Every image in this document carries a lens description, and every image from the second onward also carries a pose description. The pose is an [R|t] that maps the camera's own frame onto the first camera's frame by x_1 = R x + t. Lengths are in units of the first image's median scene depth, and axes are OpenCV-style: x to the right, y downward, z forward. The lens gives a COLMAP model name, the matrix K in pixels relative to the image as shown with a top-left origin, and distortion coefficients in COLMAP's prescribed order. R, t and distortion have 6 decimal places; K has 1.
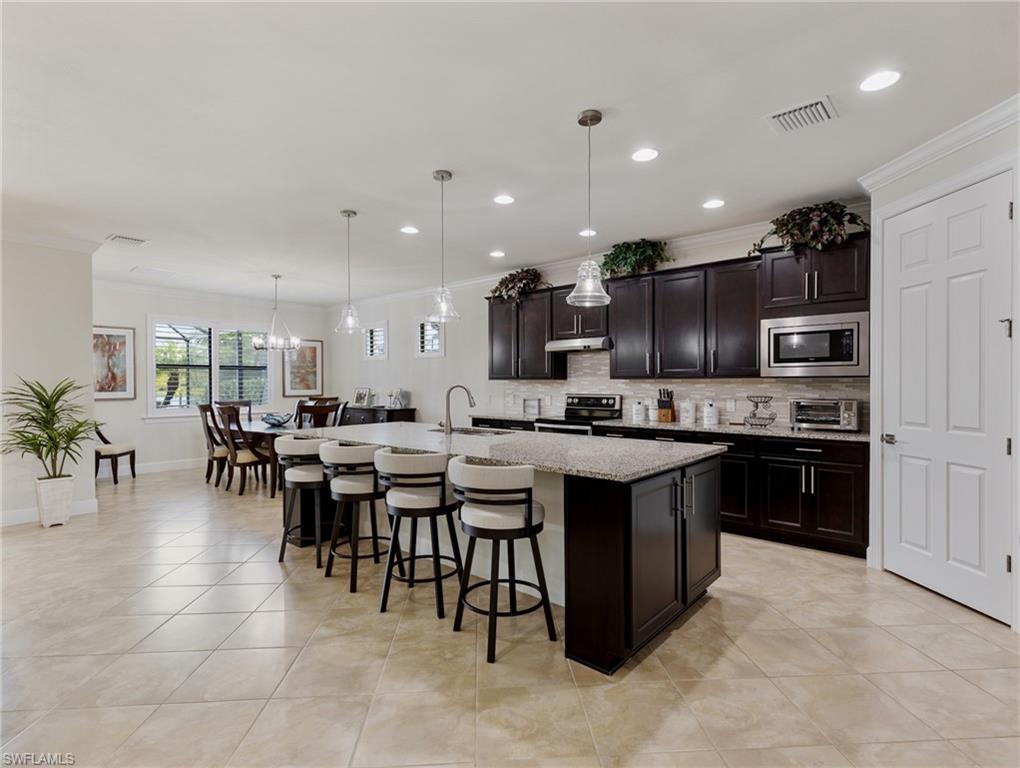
lens RADIAL K [[517.6, 0, 514.2], [0, 517.6, 388.5], [0, 0, 1]] dist [0.016117, -0.006331]
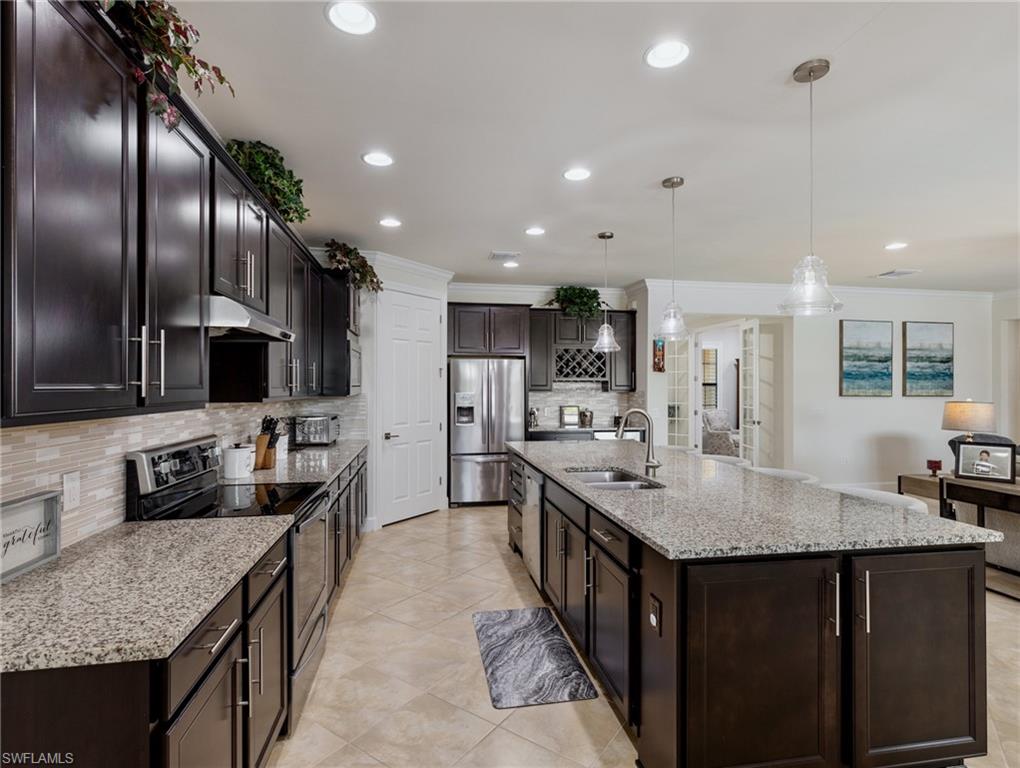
lens RADIAL K [[517.6, 0, 514.9], [0, 517.6, 383.0], [0, 0, 1]] dist [0.016117, -0.006331]
pose [[-0.780460, 0.006204, 0.625175, -0.342978], [0.008375, 0.999965, 0.000532, -0.036868], [-0.625150, 0.005651, -0.780485, 1.310657]]
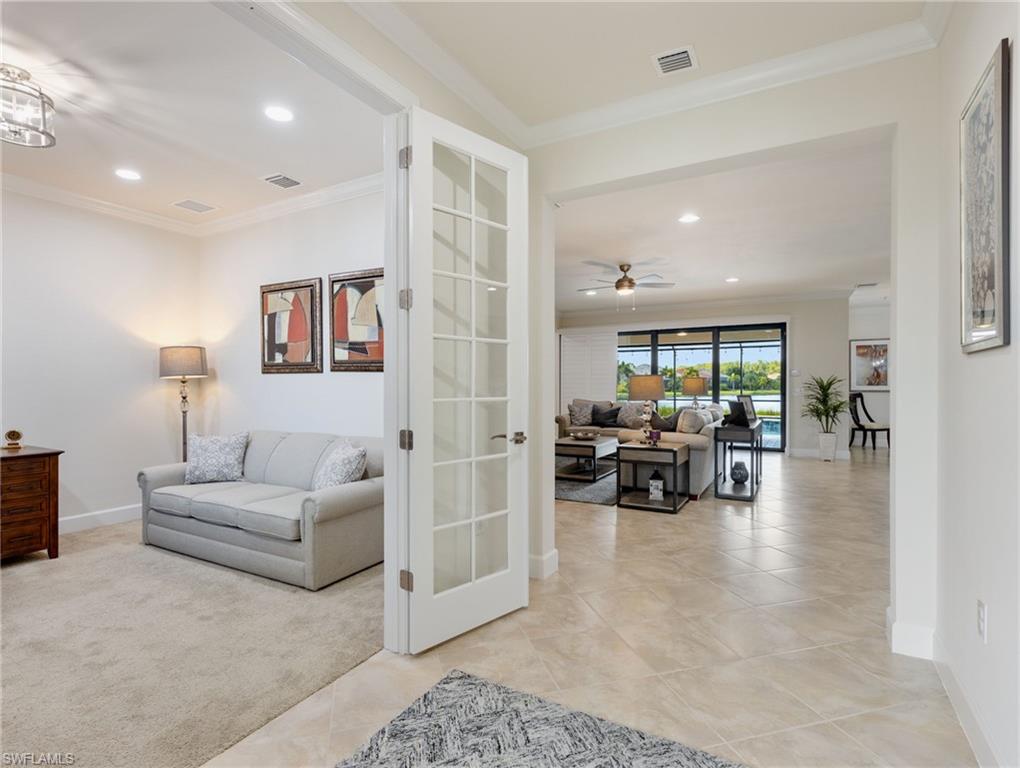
lens RADIAL K [[517.6, 0, 513.5], [0, 517.6, 385.3], [0, 0, 1]] dist [0.016117, -0.006331]
pose [[0.206281, 0.004353, -0.978483, 0.555186], [-0.013757, 0.999904, 0.001548, 0.023403], [0.978396, 0.013141, 0.206322, -0.340557]]
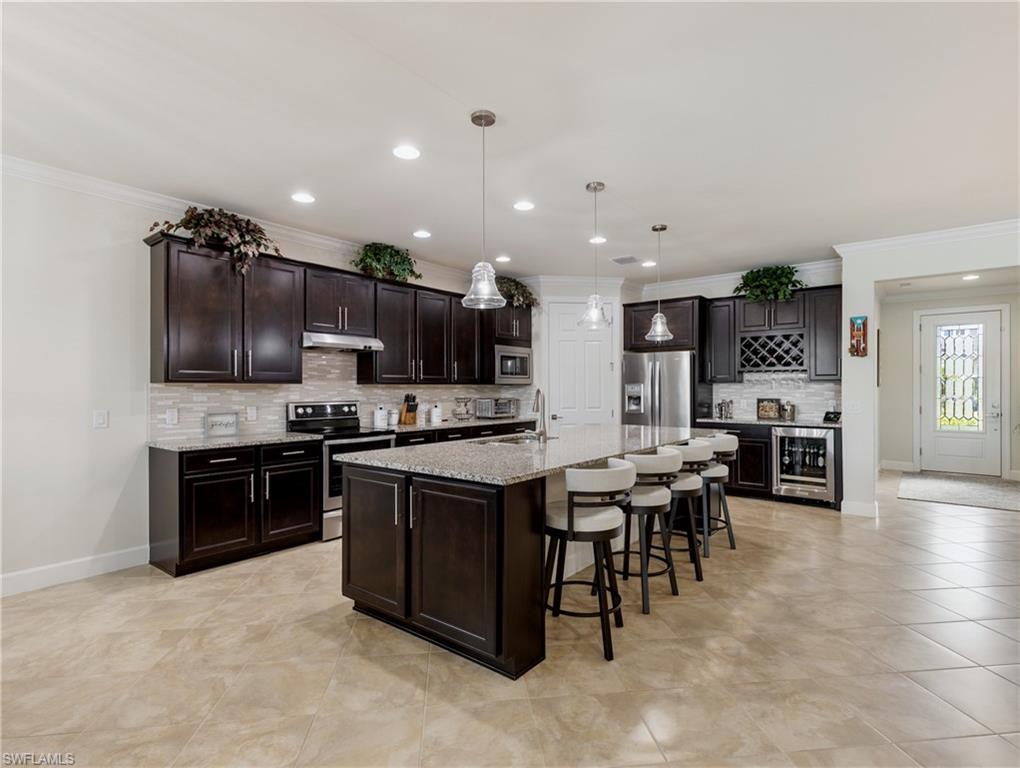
lens RADIAL K [[517.6, 0, 519.4], [0, 517.6, 383.0], [0, 0, 1]] dist [0.016117, -0.006331]
pose [[-0.061146, 0.013424, 0.998039, -0.801285], [0.013379, 0.999831, -0.012628, -0.004660], [-0.998039, 0.012581, -0.061316, 0.840037]]
